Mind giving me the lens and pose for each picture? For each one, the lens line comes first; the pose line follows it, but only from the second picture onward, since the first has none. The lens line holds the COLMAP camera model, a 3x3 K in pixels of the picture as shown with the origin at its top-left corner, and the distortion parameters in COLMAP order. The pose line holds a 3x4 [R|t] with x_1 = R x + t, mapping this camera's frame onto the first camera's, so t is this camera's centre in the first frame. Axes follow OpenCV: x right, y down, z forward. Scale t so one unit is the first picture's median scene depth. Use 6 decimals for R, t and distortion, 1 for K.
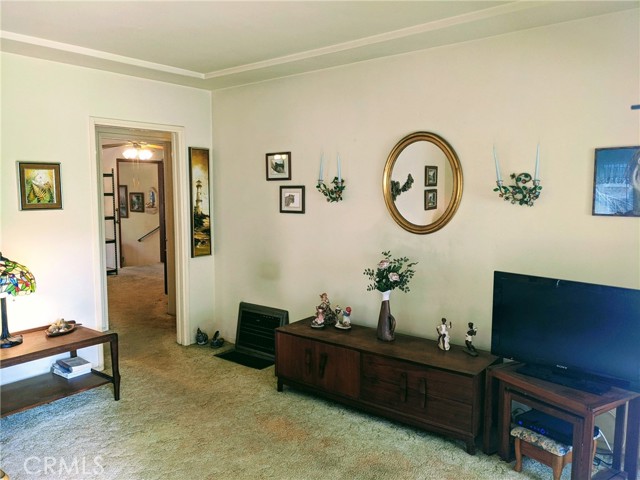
lens RADIAL K [[508.5, 0, 317.7], [0, 508.5, 231.6], [0, 0, 1]] dist [0.002994, -0.009358]
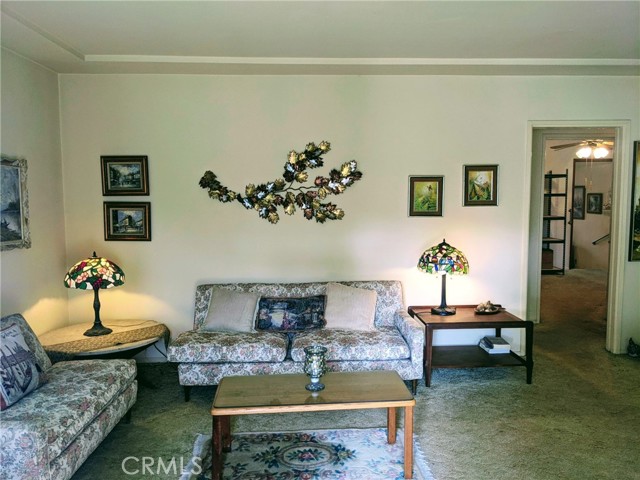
lens RADIAL K [[505.9, 0, 320.0], [0, 505.9, 240.0], [0, 0, 1]] dist [0.004703, -0.000297]
pose [[0.649934, 0.065963, -0.757123, 0.086769], [-0.056909, 0.997653, 0.038067, 0.010131], [0.757857, 0.018346, 0.652163, -0.030464]]
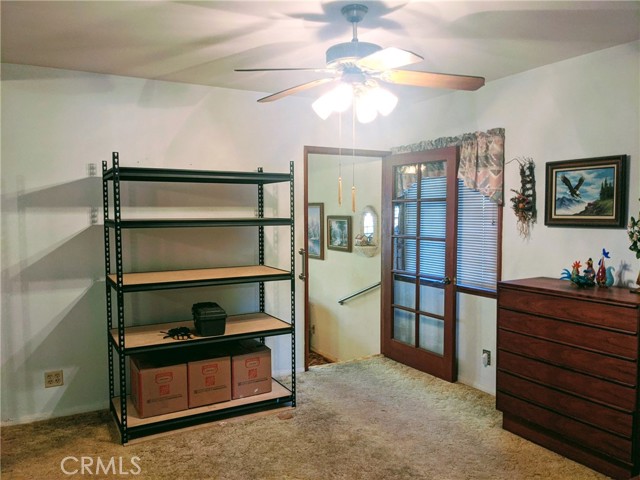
lens RADIAL K [[505.9, 0, 320.0], [0, 505.9, 240.0], [0, 0, 1]] dist [0.004703, -0.000297]
pose [[0.933452, 0.019743, -0.358159, -0.441300], [-0.027634, 0.999475, -0.016925, -0.099748], [0.357637, 0.025696, 0.933507, 1.190098]]
